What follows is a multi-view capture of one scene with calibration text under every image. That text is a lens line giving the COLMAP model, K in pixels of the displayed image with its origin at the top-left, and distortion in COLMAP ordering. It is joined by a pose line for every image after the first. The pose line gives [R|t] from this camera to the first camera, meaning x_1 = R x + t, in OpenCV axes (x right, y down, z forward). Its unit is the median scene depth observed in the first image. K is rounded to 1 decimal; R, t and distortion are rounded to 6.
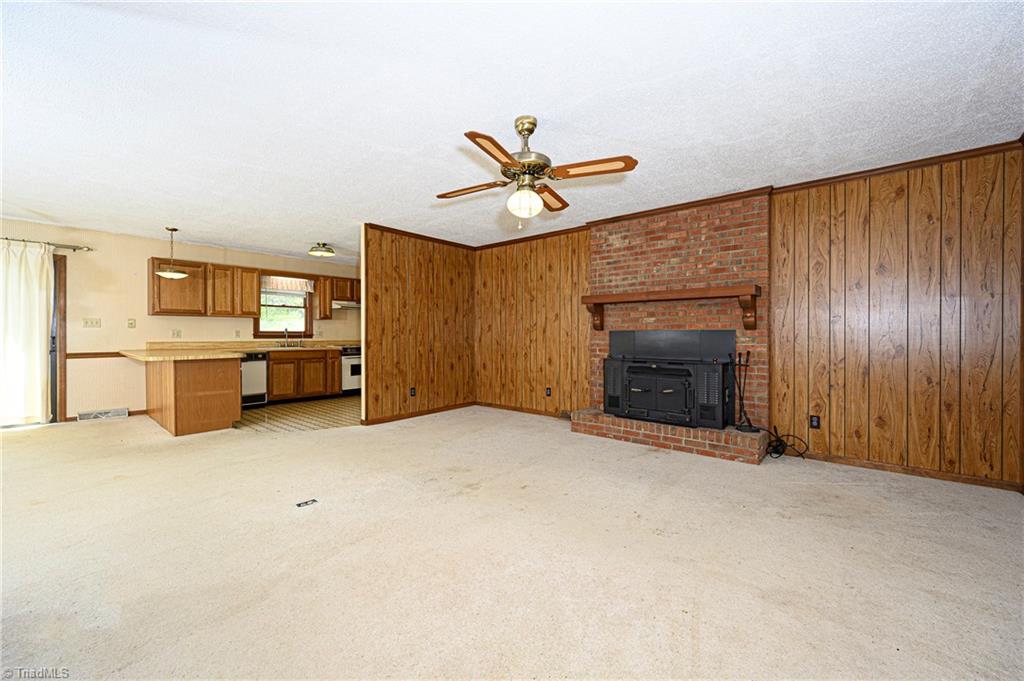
lens RADIAL K [[406.5, 0, 515.7], [0, 406.5, 337.3], [0, 0, 1]] dist [-0.000095, 0.000023]
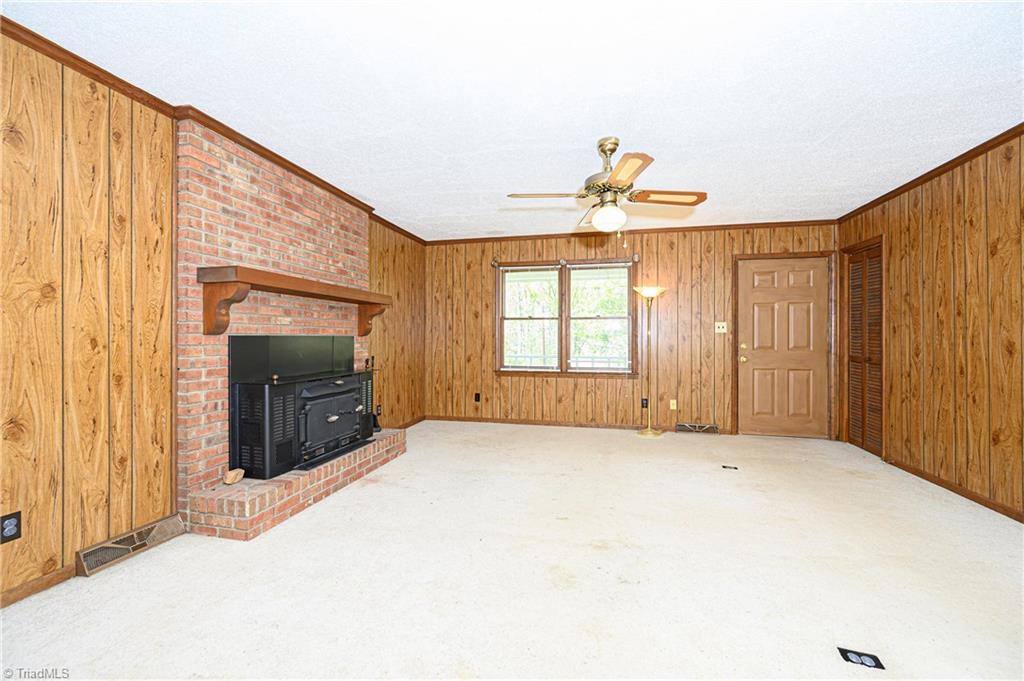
lens RADIAL K [[406.5, 0, 515.7], [0, 406.5, 337.3], [0, 0, 1]] dist [-0.000095, 0.000023]
pose [[-0.456342, 0.001448, 0.889803, -0.443457], [0.007428, 0.999970, 0.002182, -0.012200], [-0.889773, 0.007606, -0.456339, 0.932264]]
